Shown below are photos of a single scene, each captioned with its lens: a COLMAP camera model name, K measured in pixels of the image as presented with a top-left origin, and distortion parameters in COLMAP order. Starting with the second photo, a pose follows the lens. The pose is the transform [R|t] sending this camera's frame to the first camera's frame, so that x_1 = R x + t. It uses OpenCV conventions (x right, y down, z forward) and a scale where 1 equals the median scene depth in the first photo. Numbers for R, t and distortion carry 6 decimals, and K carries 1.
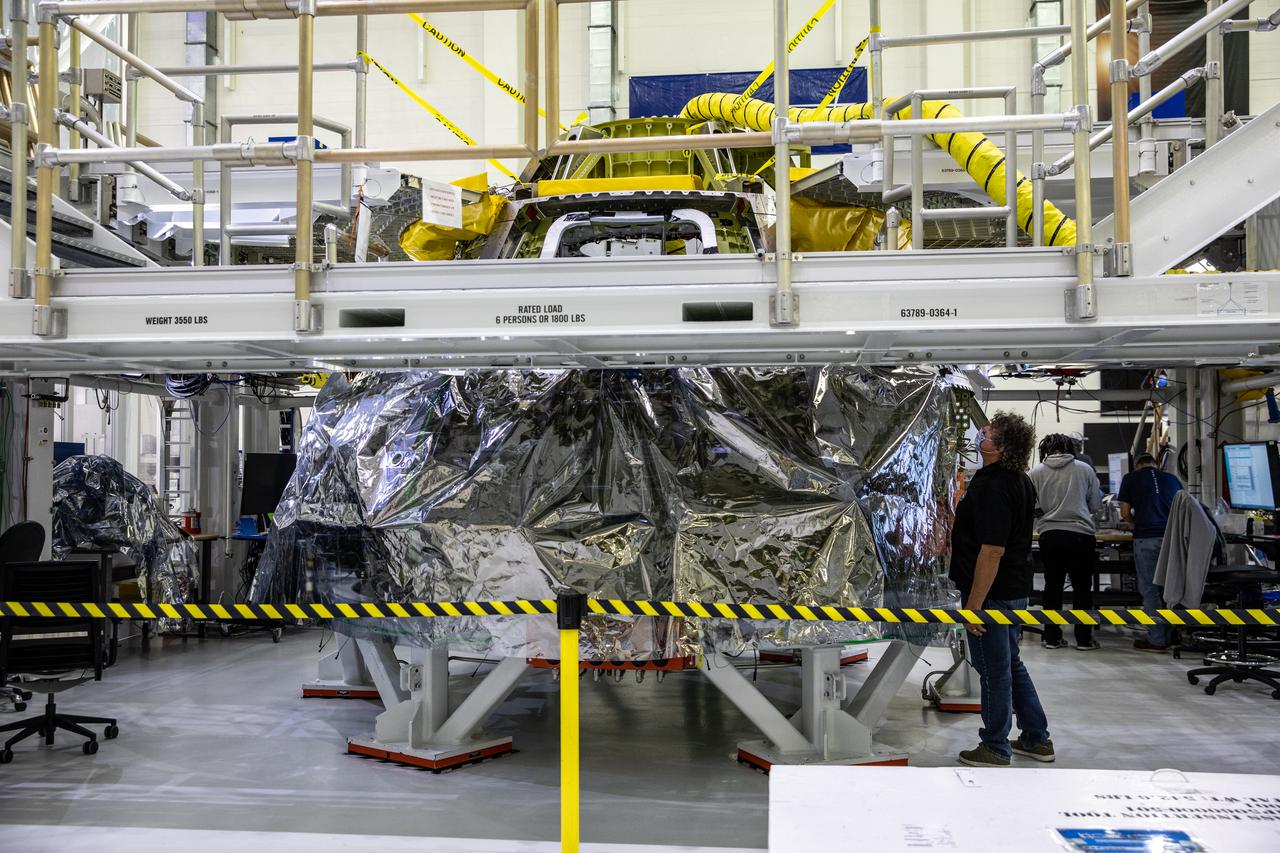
lens RADIAL K [[1244.0, 0, 640.0], [0, 1244.0, 426.5], [0, 0, 1]] dist [-0.006068, 0.041573]
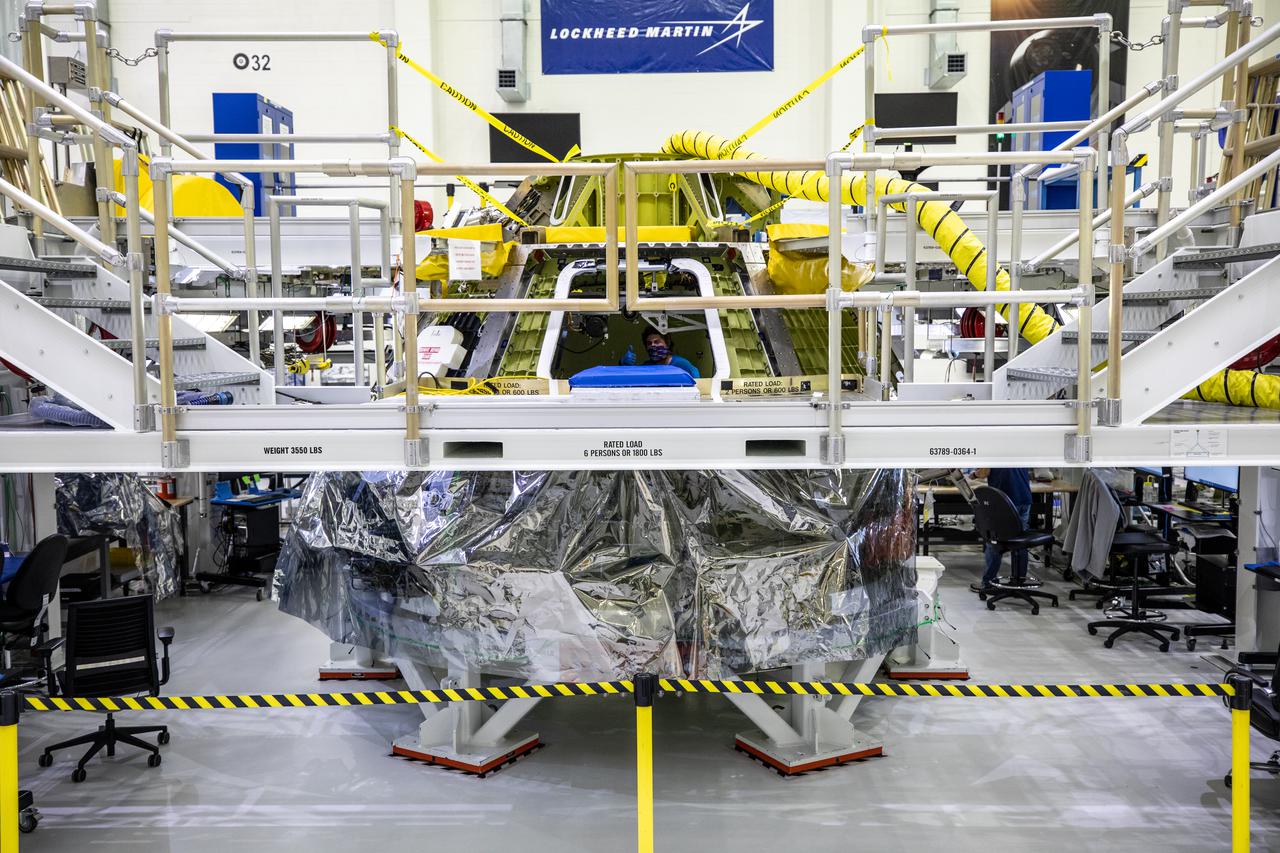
lens RADIAL K [[1211.9, 0, 640.0], [0, 1211.9, 426.5], [0, 0, 1]] dist [0.041063, -0.011191]
pose [[0.994539, -0.014661, 0.103330, -0.123313], [0.002023, 0.992607, 0.121360, -0.169010], [-0.104345, -0.120488, 0.987216, -0.079385]]
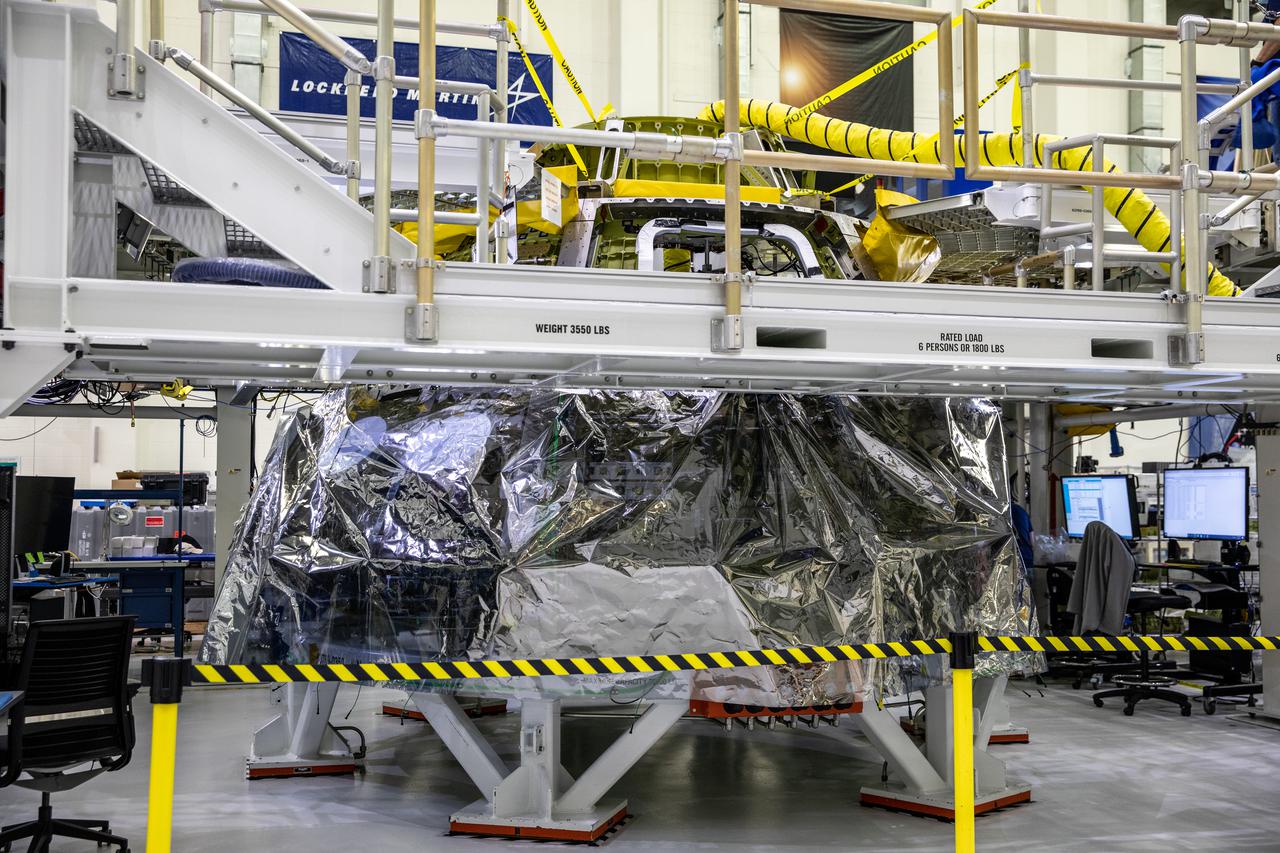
lens RADIAL K [[1418.1, 0, 640.0], [0, 1418.1, 426.5], [0, 0, 1]] dist [0.033896, 0.025724]
pose [[0.925378, 0.023326, 0.378327, -0.495402], [-0.017910, 0.999681, -0.017828, -0.000690], [-0.378622, 0.009722, 0.925500, 0.050001]]
